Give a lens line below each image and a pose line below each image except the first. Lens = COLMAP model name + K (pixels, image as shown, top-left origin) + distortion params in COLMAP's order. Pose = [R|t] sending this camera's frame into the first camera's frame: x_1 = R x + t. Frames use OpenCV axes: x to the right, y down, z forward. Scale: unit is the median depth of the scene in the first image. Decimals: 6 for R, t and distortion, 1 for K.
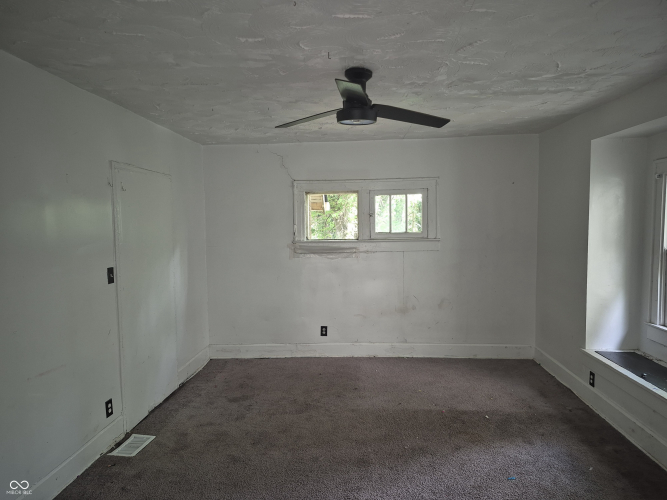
lens RADIAL K [[462.1, 0, 330.1], [0, 462.1, 249.4], [0, 0, 1]] dist [0.068071, -0.088093]
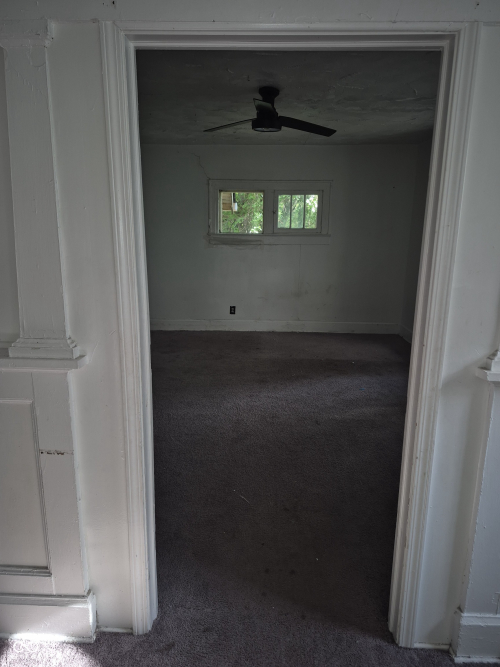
lens RADIAL K [[462.1, 0, 248.9], [0, 462.1, 341.7], [0, 0, 1]] dist [0.068071, -0.088093]
pose [[0.998954, 0.018981, 0.041592, -0.026332], [-0.025744, 0.985338, 0.168660, 0.070926], [-0.037781, -0.169554, 0.984796, -0.297907]]
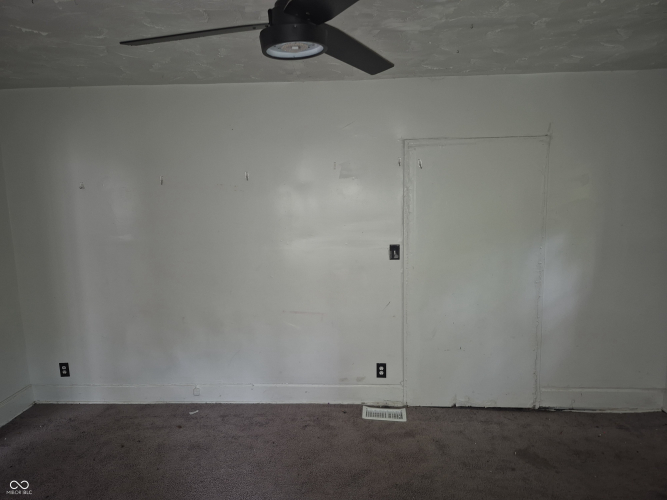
lens RADIAL K [[441.3, 0, 333.5], [0, 441.3, 250.0], [0, 0, 1]] dist [0.055294, -0.070827]
pose [[0.017224, 0.129473, -0.991433, 0.446185], [-0.047068, 0.990586, 0.128545, -0.060388], [0.998743, 0.044451, 0.023156, 0.723334]]
